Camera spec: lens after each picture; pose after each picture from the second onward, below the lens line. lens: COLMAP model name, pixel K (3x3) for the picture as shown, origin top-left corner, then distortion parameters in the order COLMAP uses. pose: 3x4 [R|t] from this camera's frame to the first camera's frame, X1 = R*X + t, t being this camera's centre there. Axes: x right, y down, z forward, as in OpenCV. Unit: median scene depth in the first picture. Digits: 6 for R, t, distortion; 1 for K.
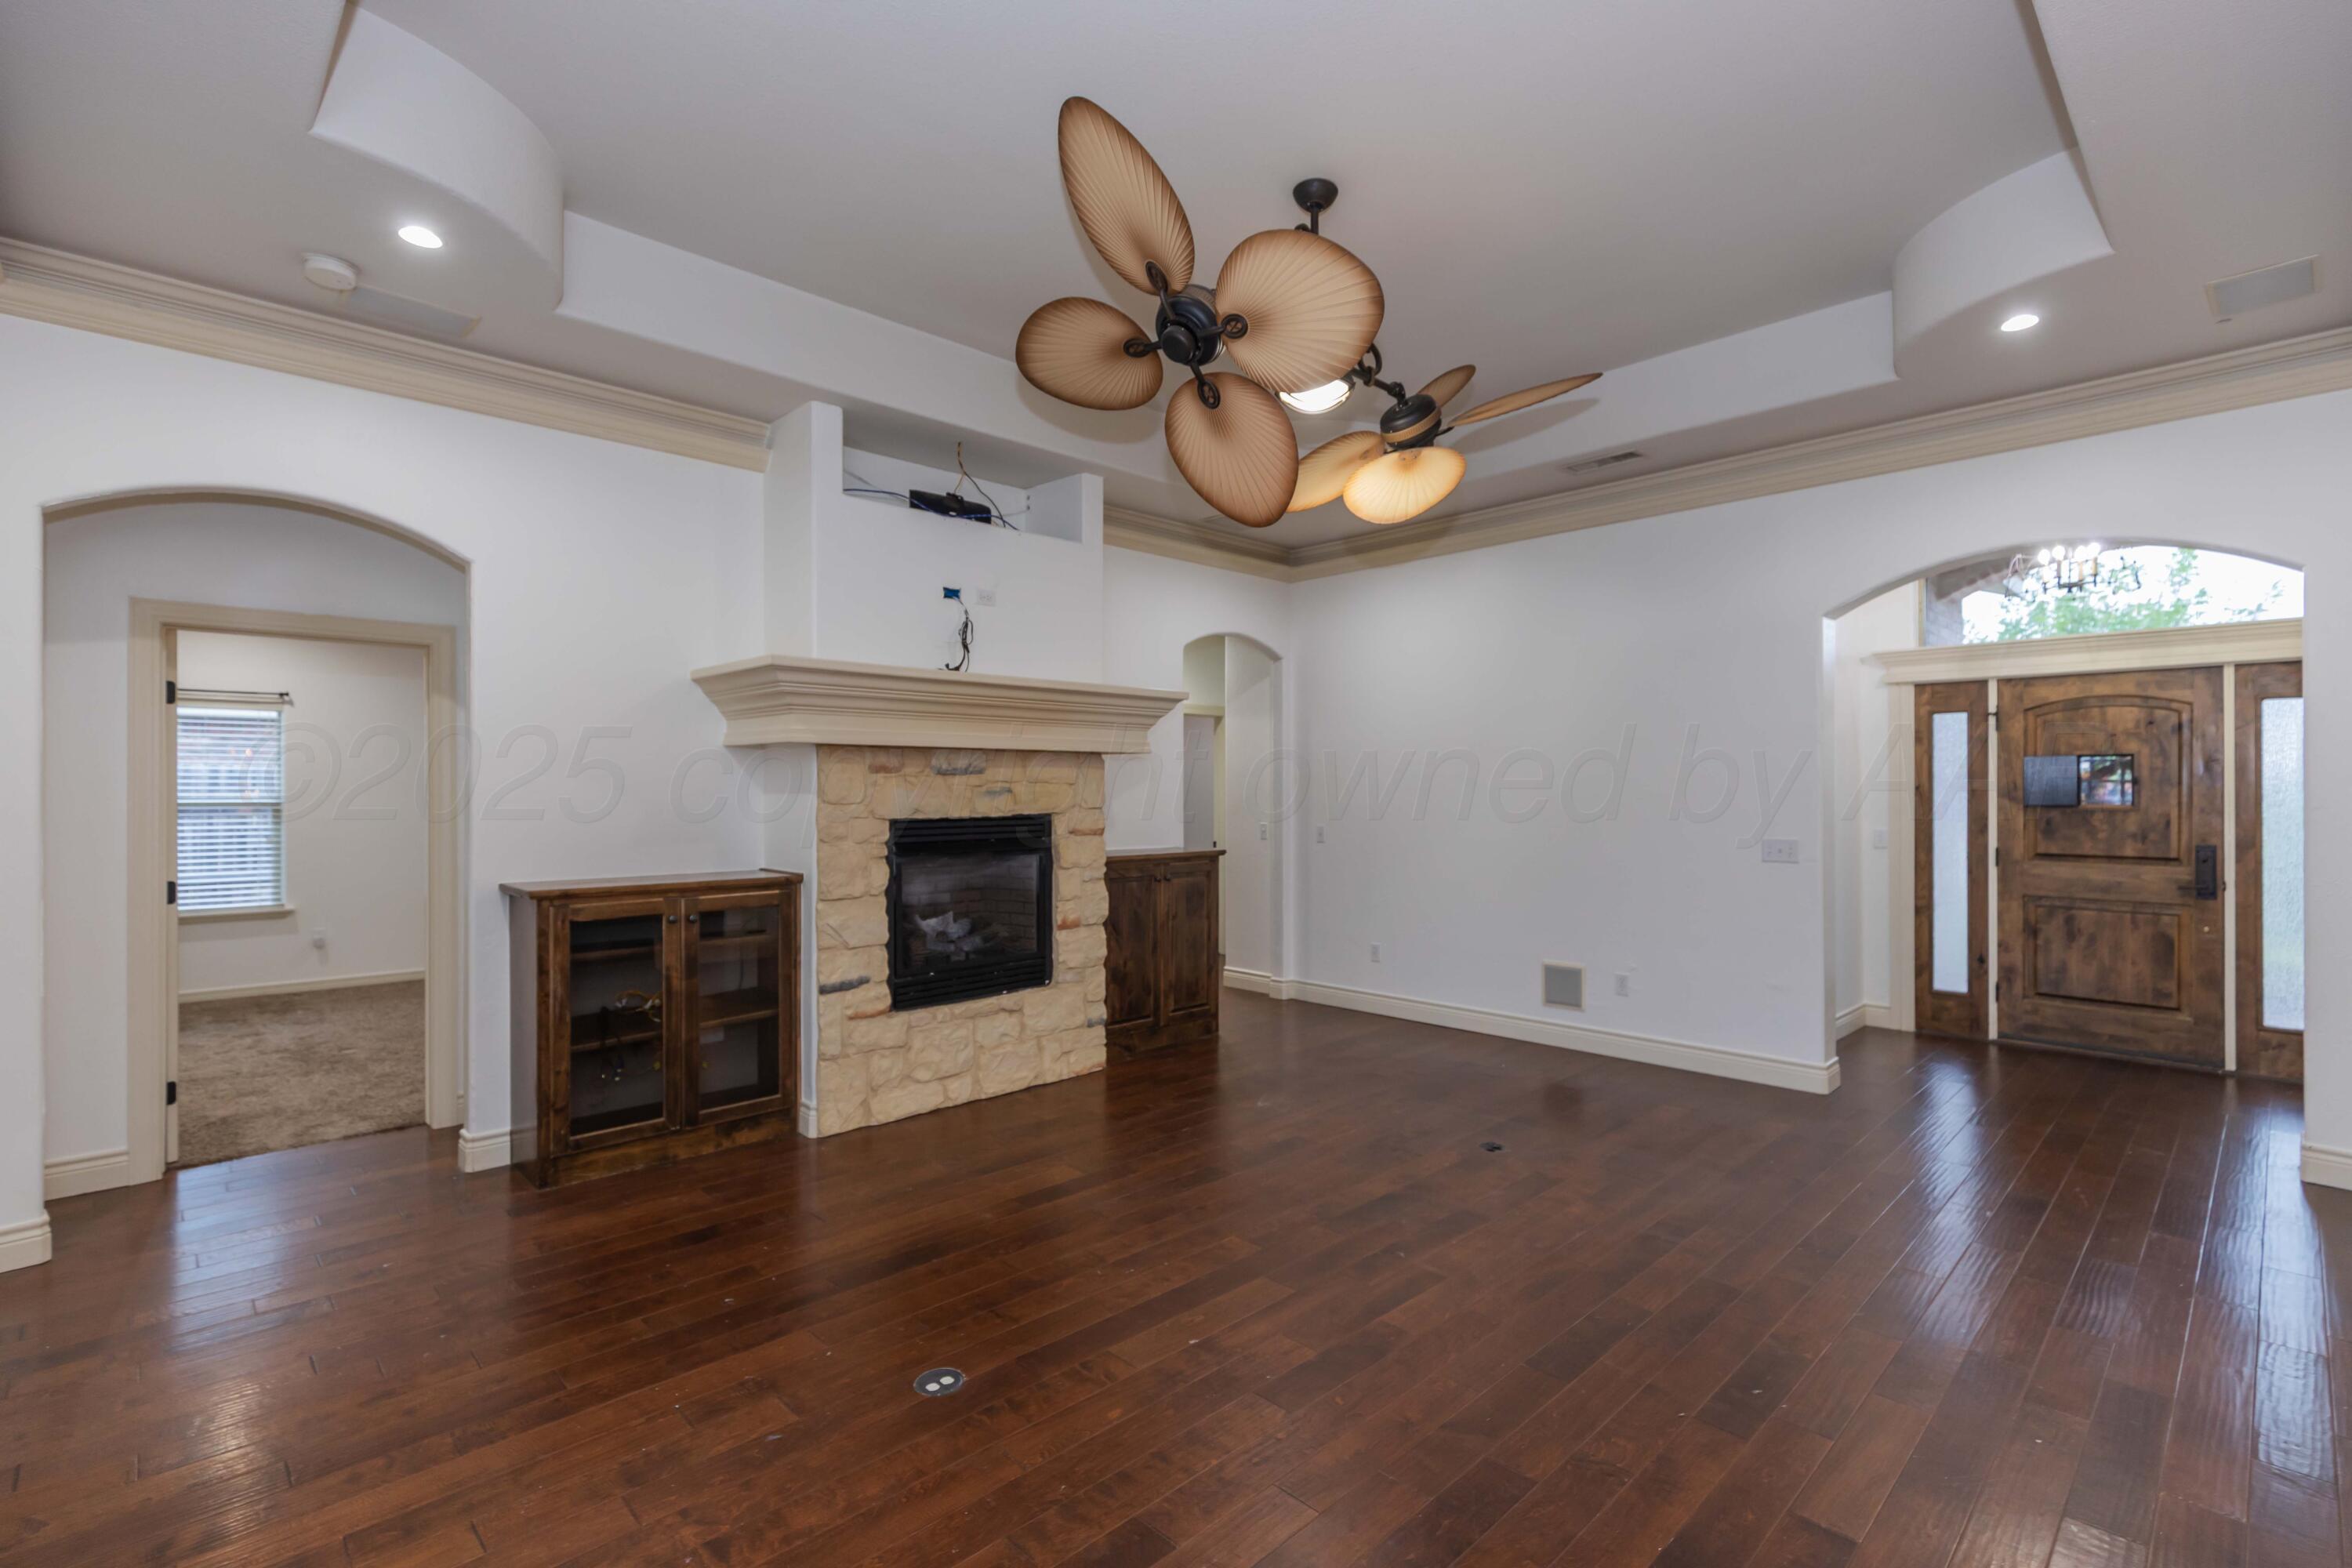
lens RADIAL K [[1065.2, 0, 1184.3], [0, 1065.2, 784.6], [0, 0, 1]] dist [0.004117, 0.000267]
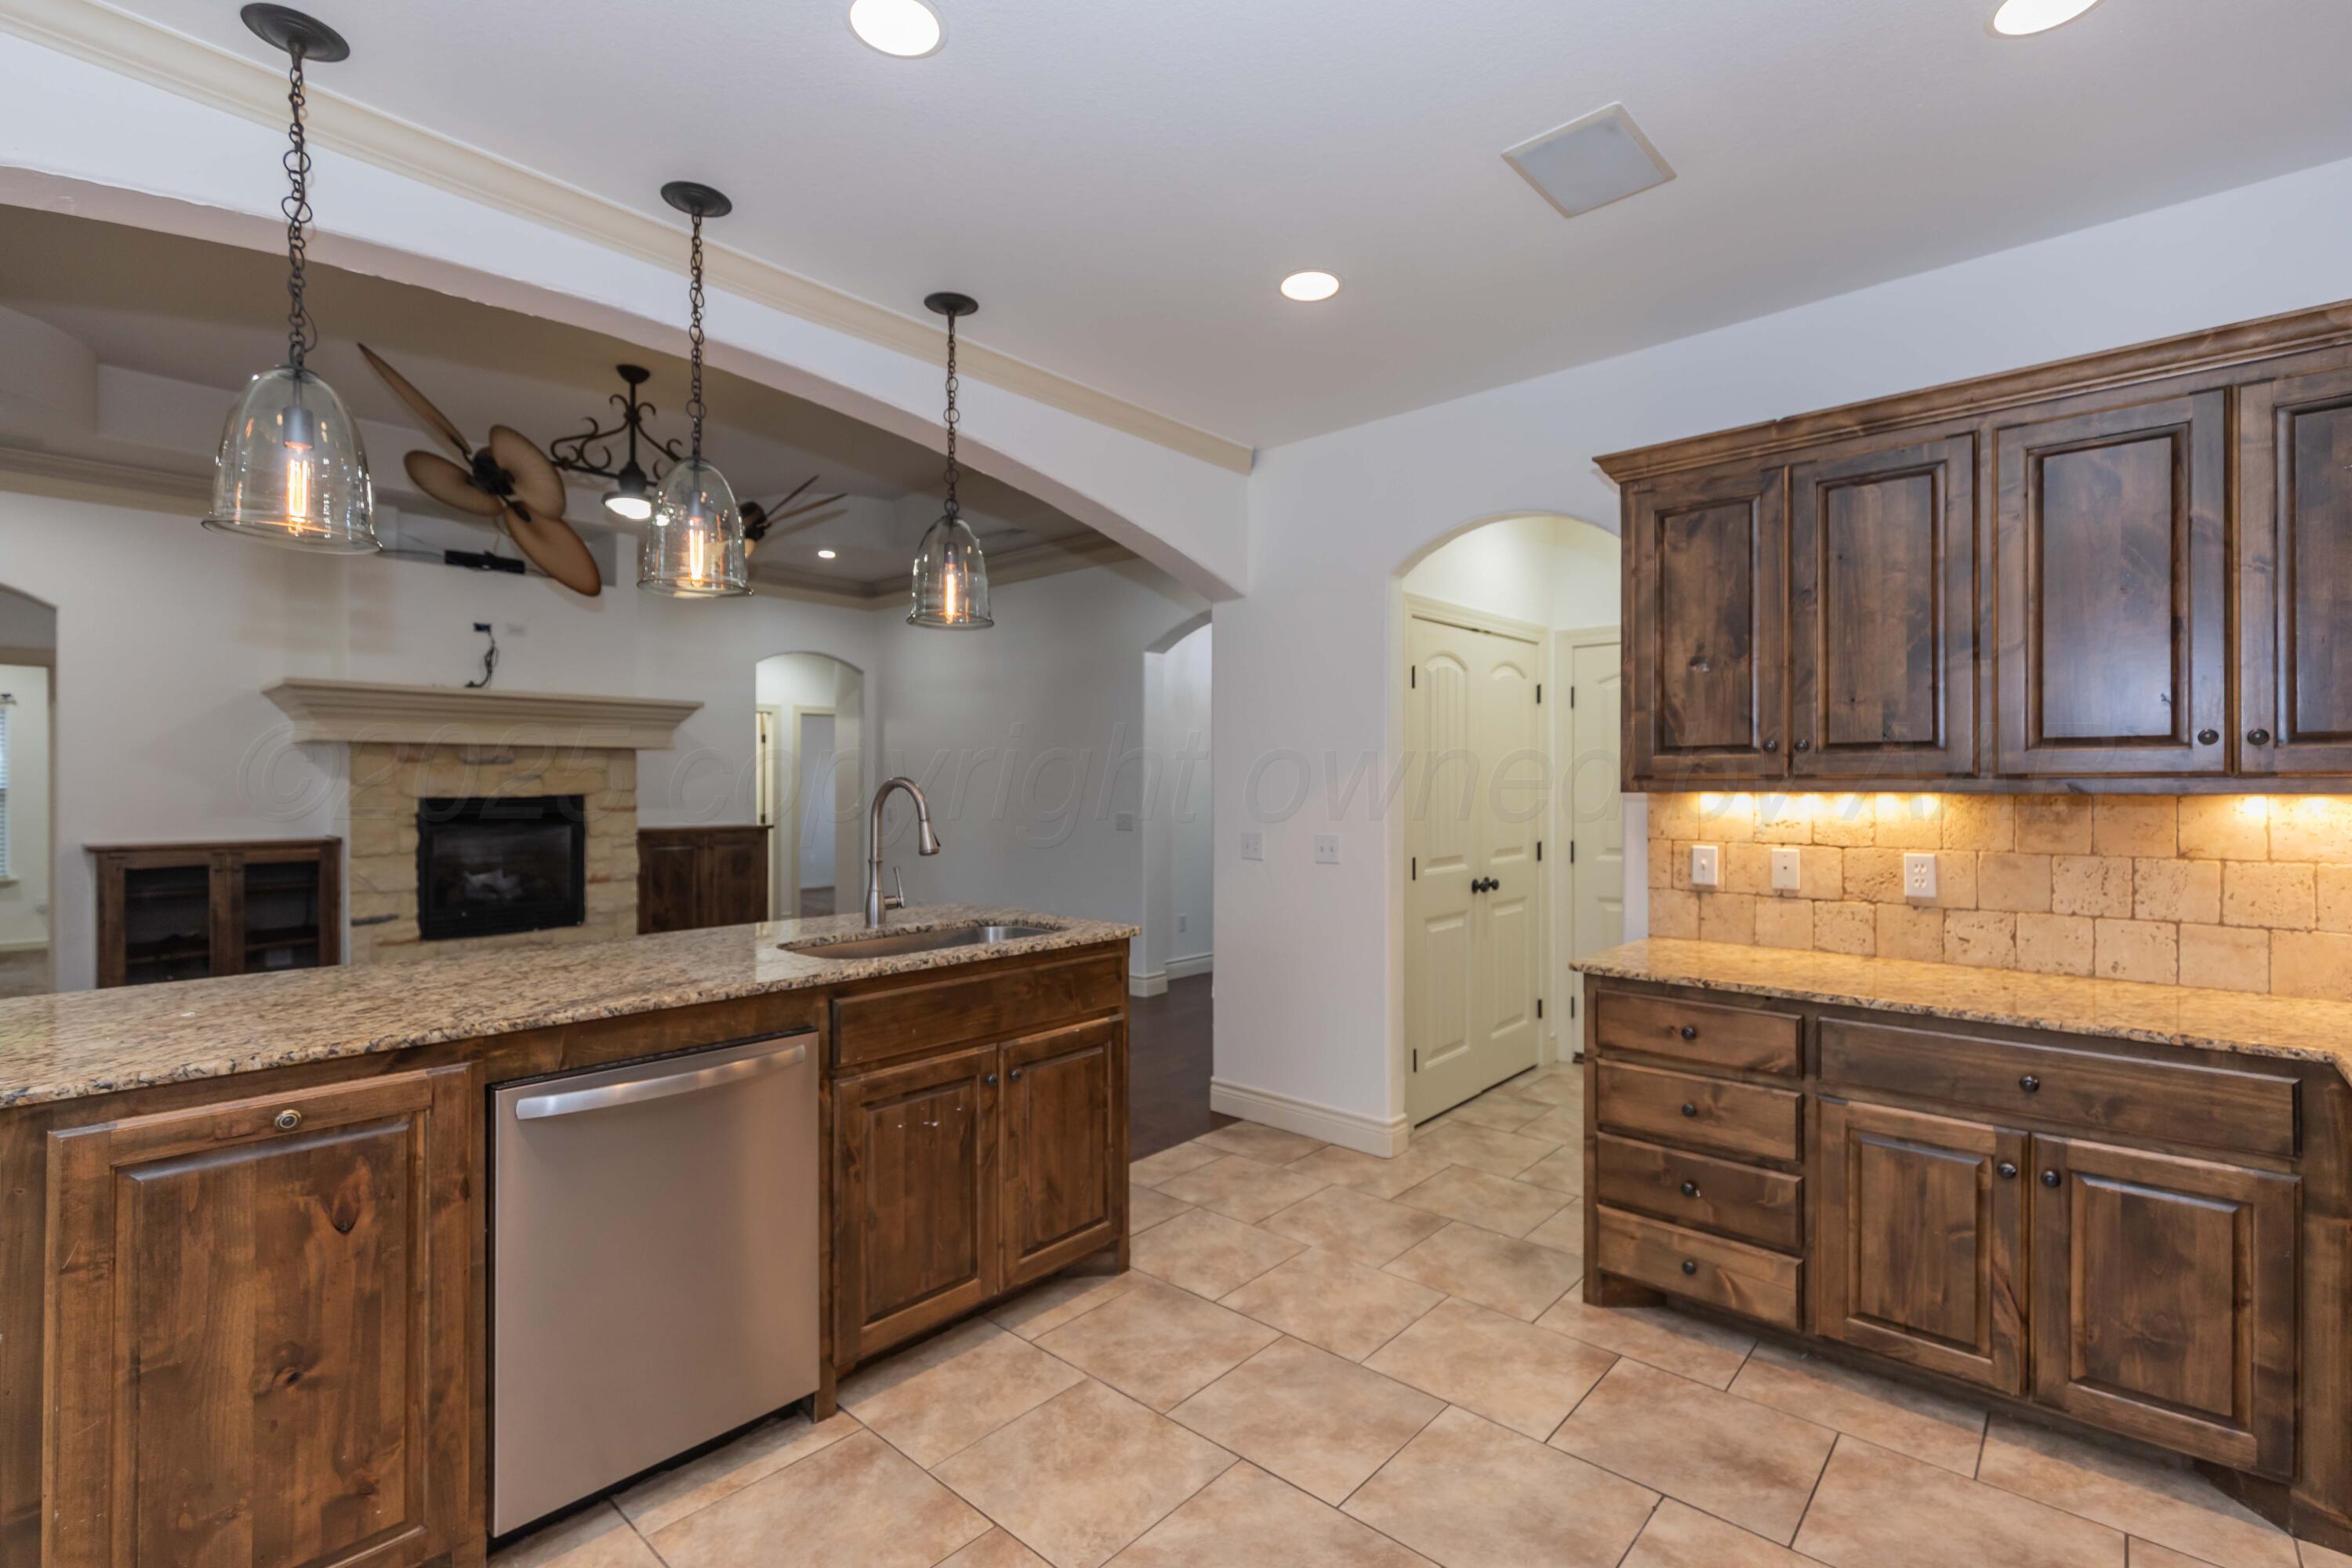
lens RADIAL K [[1065.2, 0, 1184.3], [0, 1065.2, 784.6], [0, 0, 1]] dist [0.004117, 0.000267]
pose [[0.998055, 0.002001, 0.062308, 0.578750], [-0.002345, 0.999982, 0.005437, 0.006559], [-0.062296, -0.005572, 0.998042, -0.386162]]
